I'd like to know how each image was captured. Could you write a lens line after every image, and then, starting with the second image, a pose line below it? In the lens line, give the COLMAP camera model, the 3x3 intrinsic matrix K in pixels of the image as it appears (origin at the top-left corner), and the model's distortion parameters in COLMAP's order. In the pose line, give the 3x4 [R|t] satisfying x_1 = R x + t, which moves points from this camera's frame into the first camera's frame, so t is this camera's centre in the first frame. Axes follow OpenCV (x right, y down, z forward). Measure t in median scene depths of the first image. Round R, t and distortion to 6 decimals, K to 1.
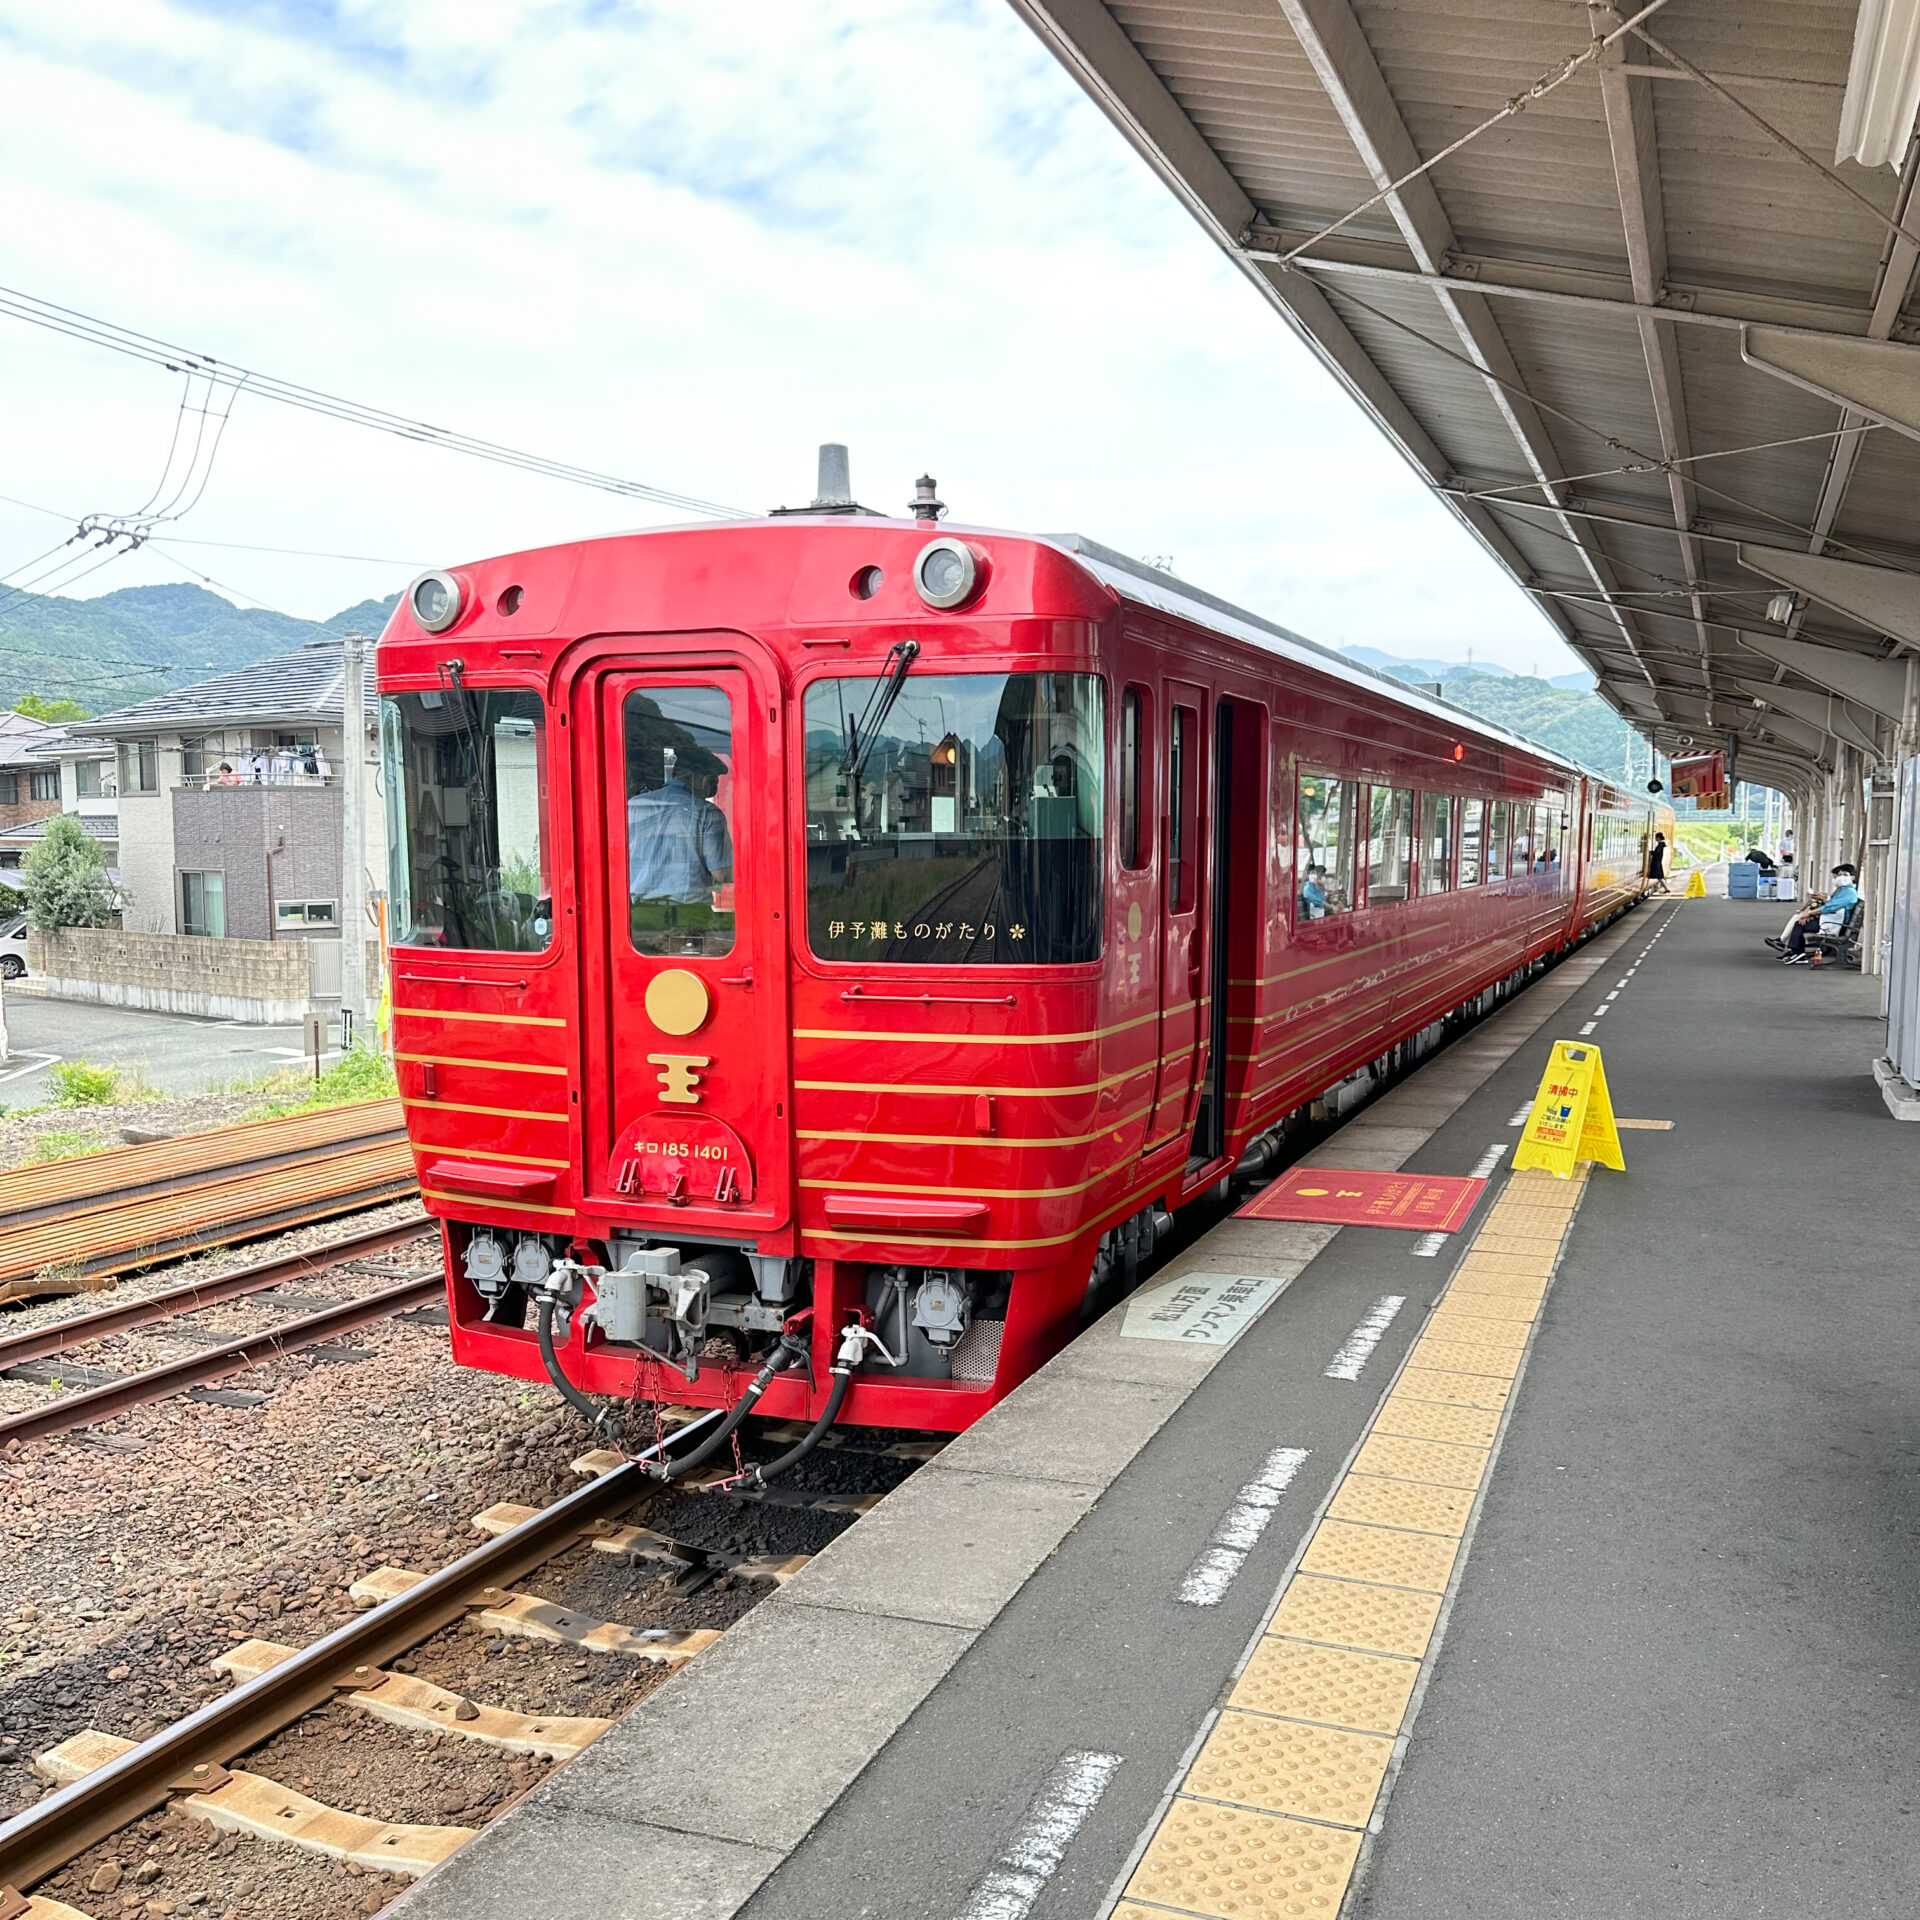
lens RADIAL K [[1811.1, 0, 958.7], [0, 1811.1, 1067.4], [0, 0, 1]] dist [0.157251, -0.265904]
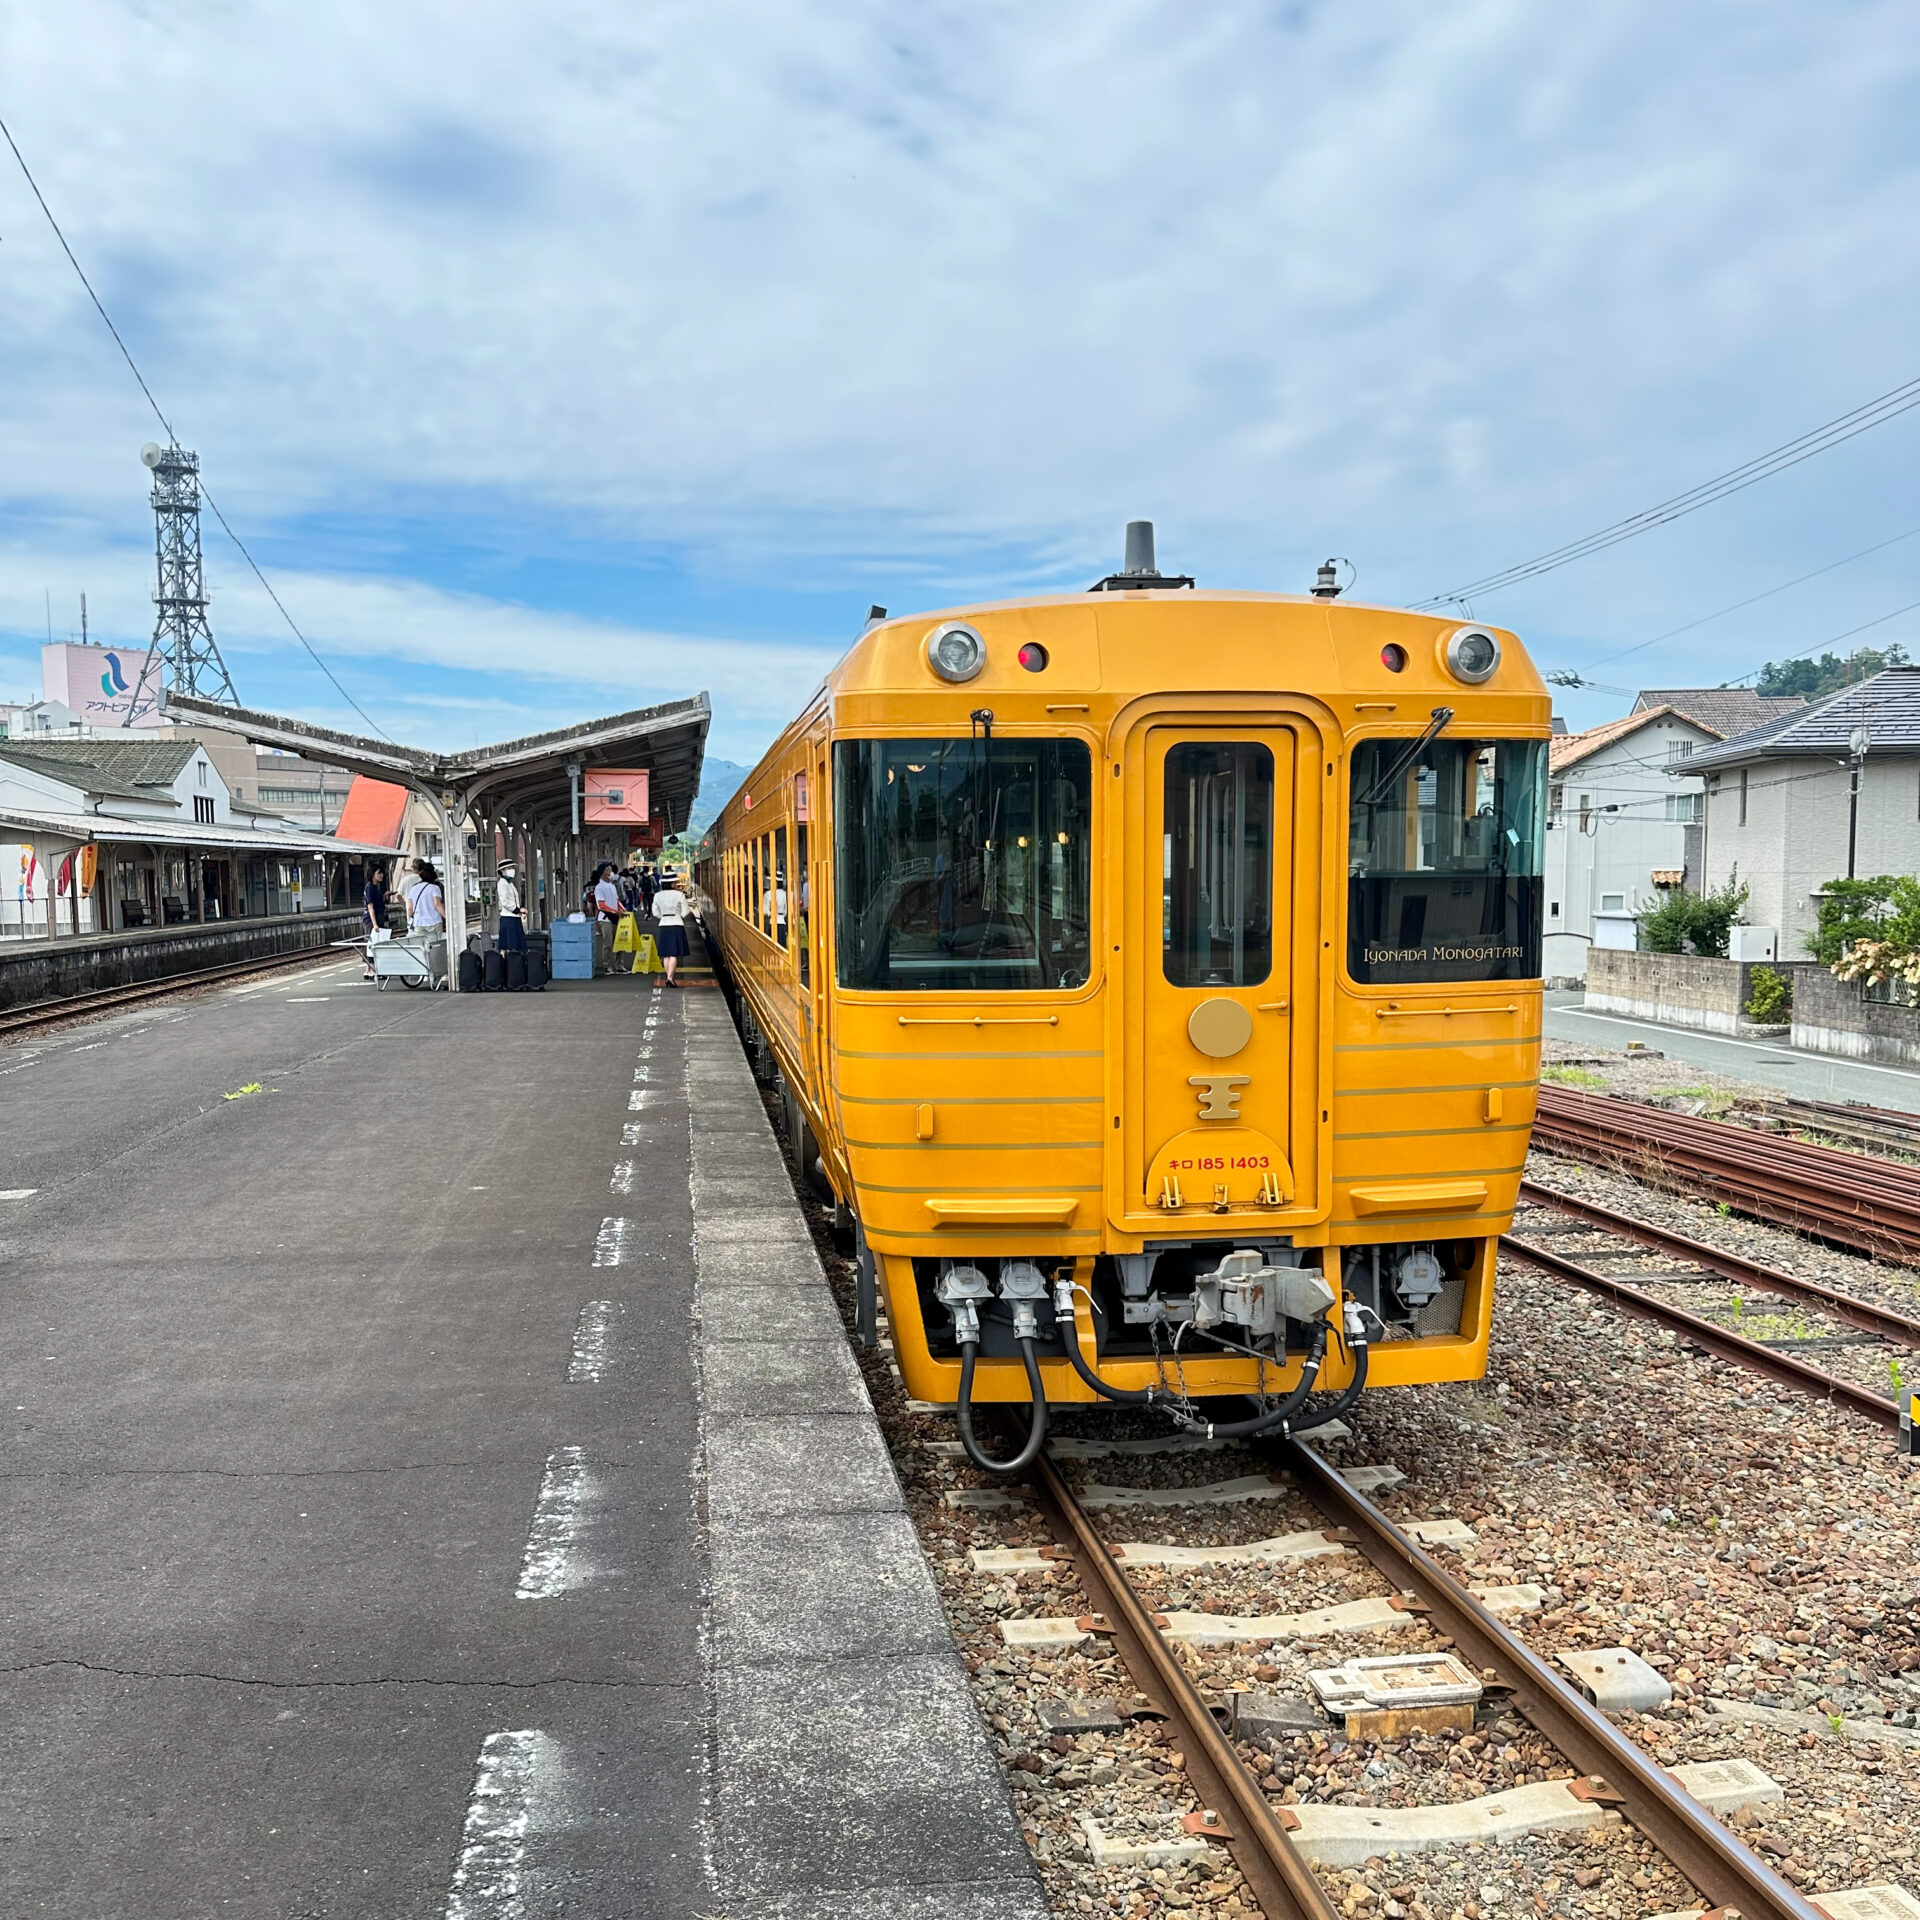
lens RADIAL K [[1811.1, 0, 958.7], [0, 1811.1, 1067.4], [0, 0, 1]] dist [0.157251, -0.265904]
pose [[0.852866, -0.059549, 0.518723, -0.838956], [0.072564, 0.997352, -0.004813, -0.016254], [-0.517063, 0.041745, 0.854929, 0.140915]]
